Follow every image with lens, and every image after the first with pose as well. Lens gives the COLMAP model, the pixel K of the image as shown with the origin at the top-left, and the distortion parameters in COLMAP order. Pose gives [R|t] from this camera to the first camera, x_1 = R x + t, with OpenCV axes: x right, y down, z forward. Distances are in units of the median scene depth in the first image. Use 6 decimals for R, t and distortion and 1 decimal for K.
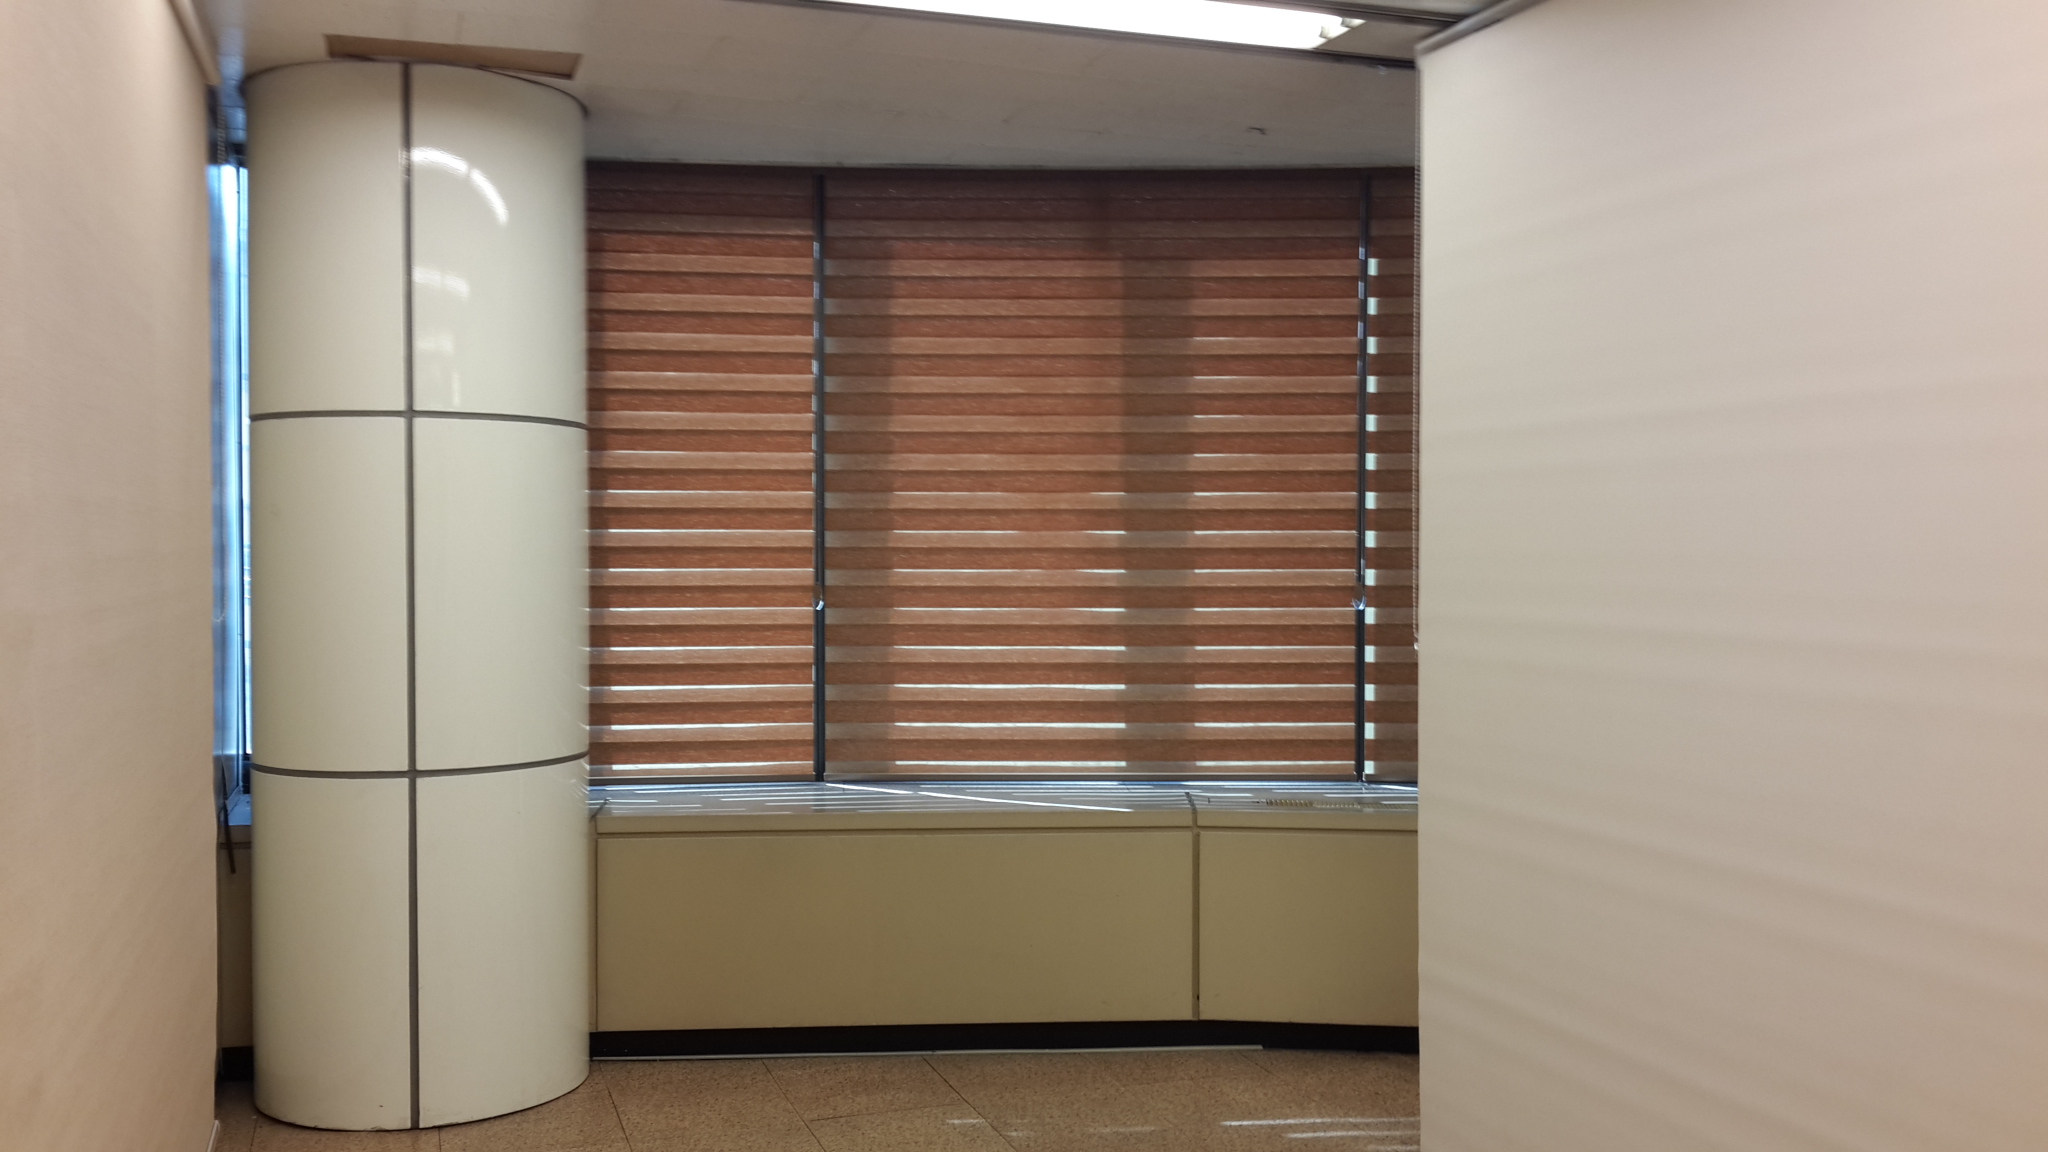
lens RADIAL K [[1854.3, 0, 1025.5], [0, 1854.3, 607.4], [0, 0, 1]] dist [0.116438, -0.278082]
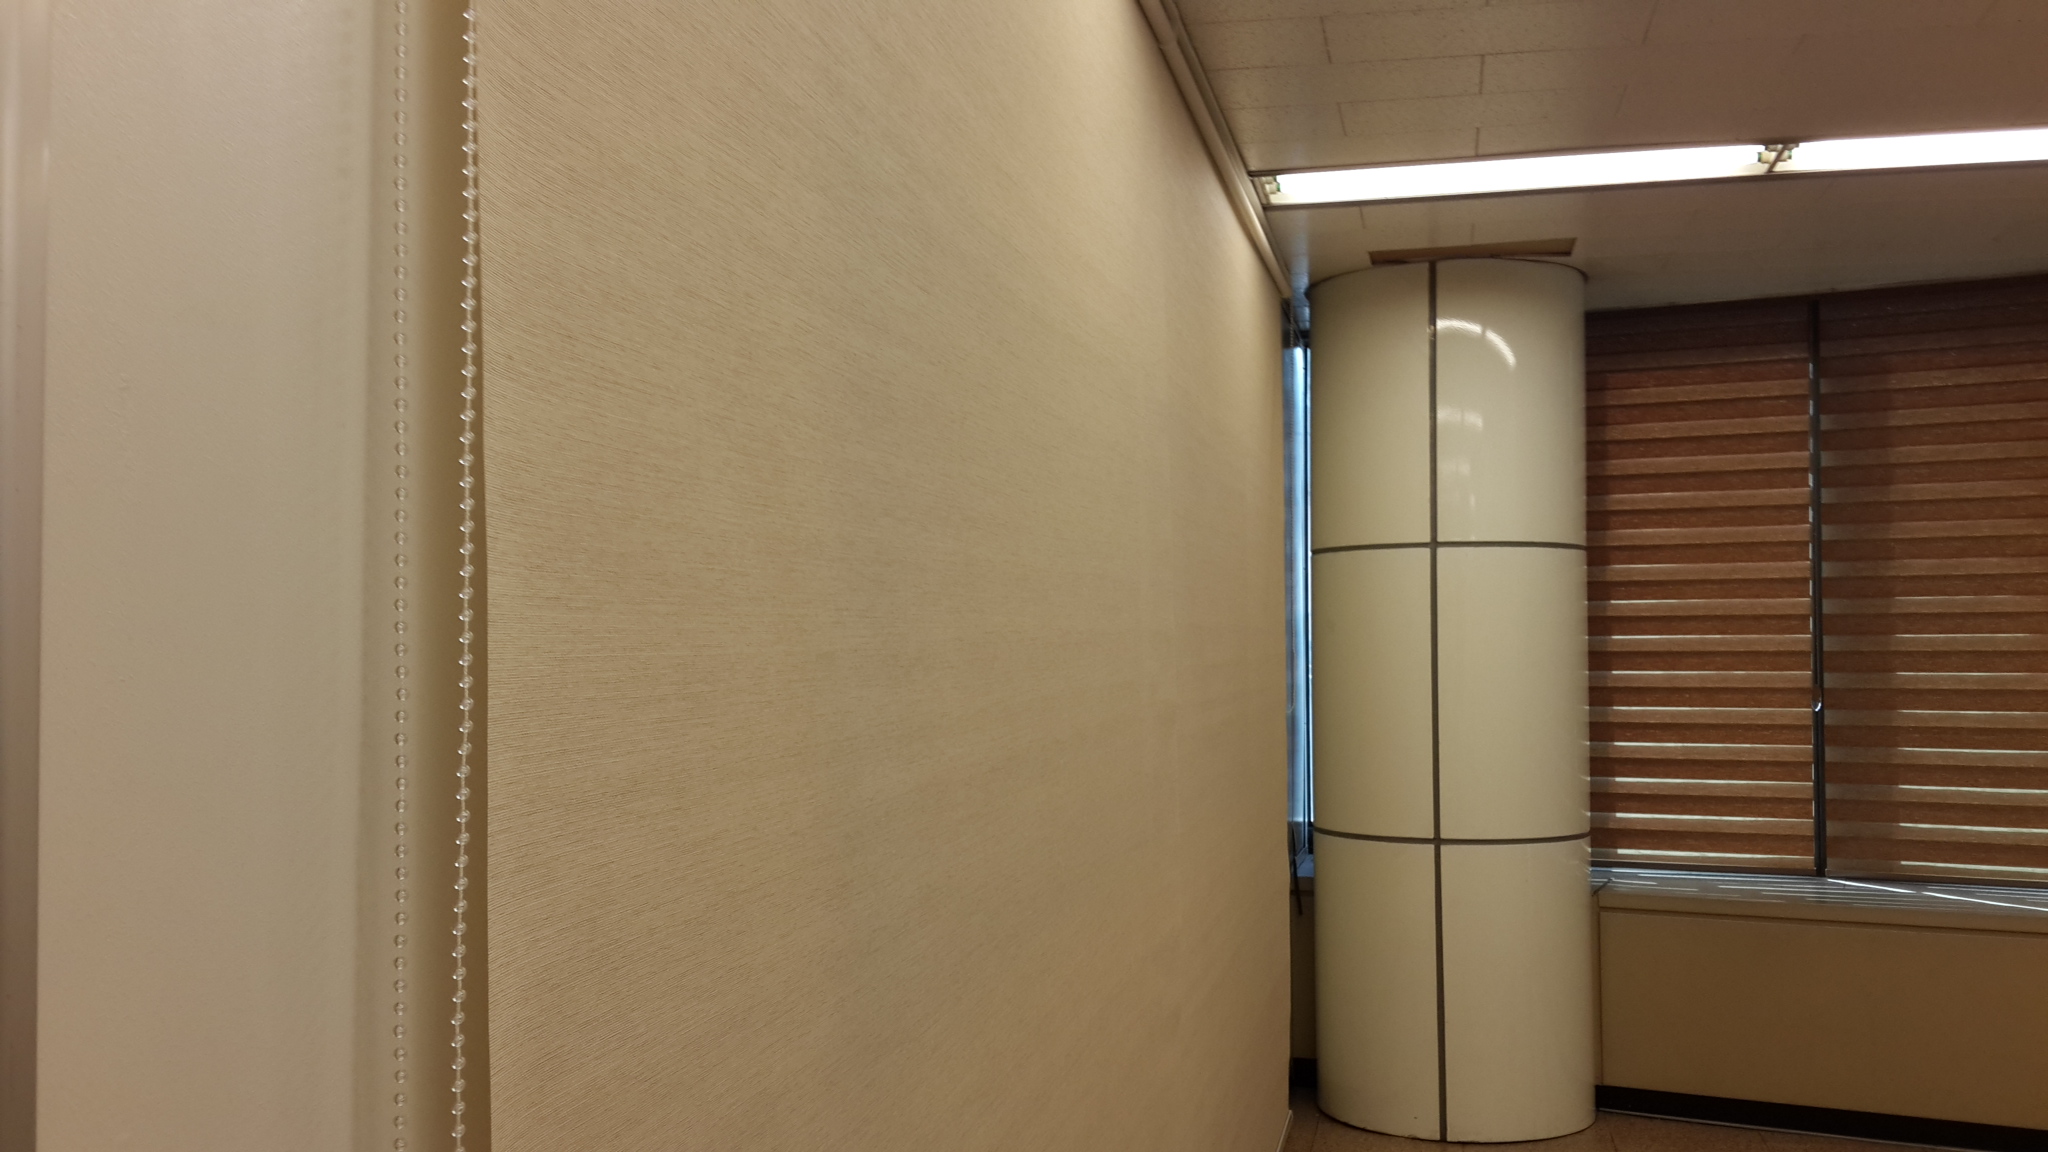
lens RADIAL K [[2009.7, 0, 1024.0], [0, 2009.7, 576.0], [0, 0, 1]] dist [0.135122, -0.276450]
pose [[0.859077, -0.023391, -0.511311, 0.093851], [-0.010043, 0.997993, -0.062528, 0.001690], [0.511748, 0.058851, 0.857118, -0.216901]]
